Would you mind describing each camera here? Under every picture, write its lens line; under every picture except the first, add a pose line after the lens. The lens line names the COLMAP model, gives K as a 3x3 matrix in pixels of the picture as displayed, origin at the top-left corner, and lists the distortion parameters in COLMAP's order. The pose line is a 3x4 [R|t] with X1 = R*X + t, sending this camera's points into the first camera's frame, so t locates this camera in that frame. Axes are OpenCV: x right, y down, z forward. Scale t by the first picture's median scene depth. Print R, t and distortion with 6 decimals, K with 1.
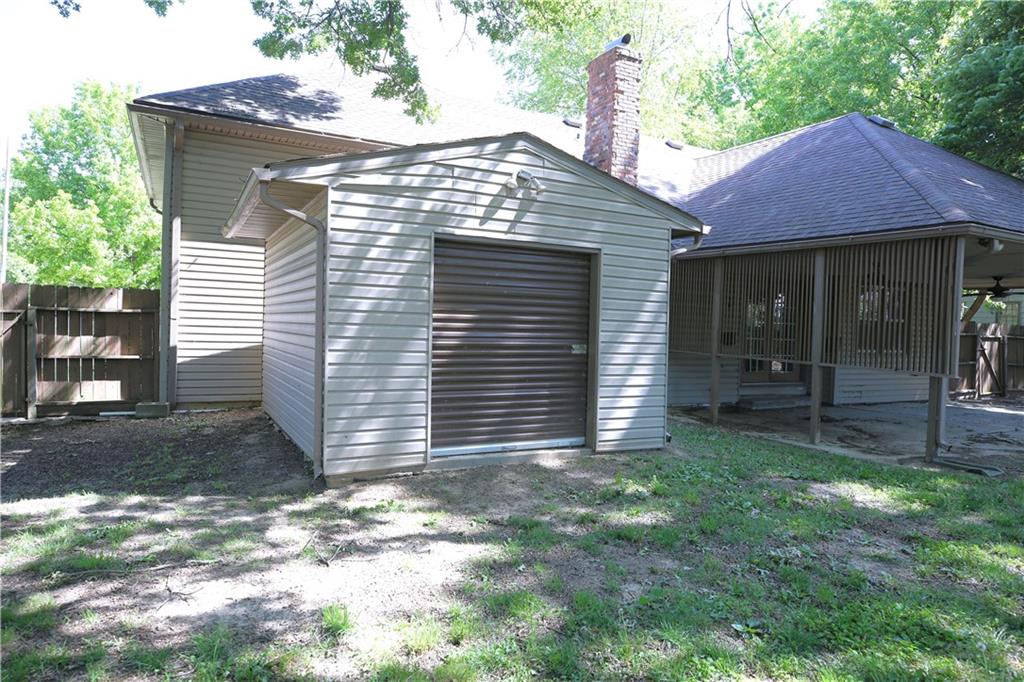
lens RADIAL K [[630.7, 0, 512.0], [0, 630.7, 341.0], [0, 0, 1]] dist [-0.000133, 0.000033]
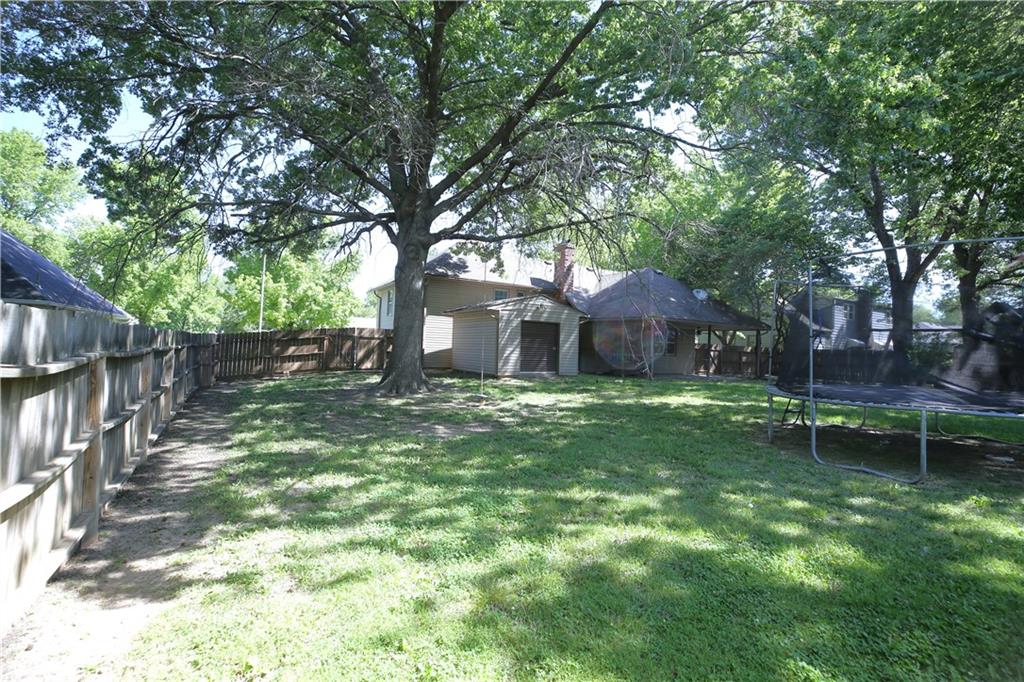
lens RADIAL K [[472.5, 0, 509.4], [0, 472.5, 343.0], [0, 0, 1]] dist [-0.041887, 0.012495]
pose [[0.999221, 0.004510, 0.039197, -0.202016], [-0.002955, 0.999210, -0.039624, 0.069141], [-0.039345, 0.039478, 0.998446, -1.324517]]
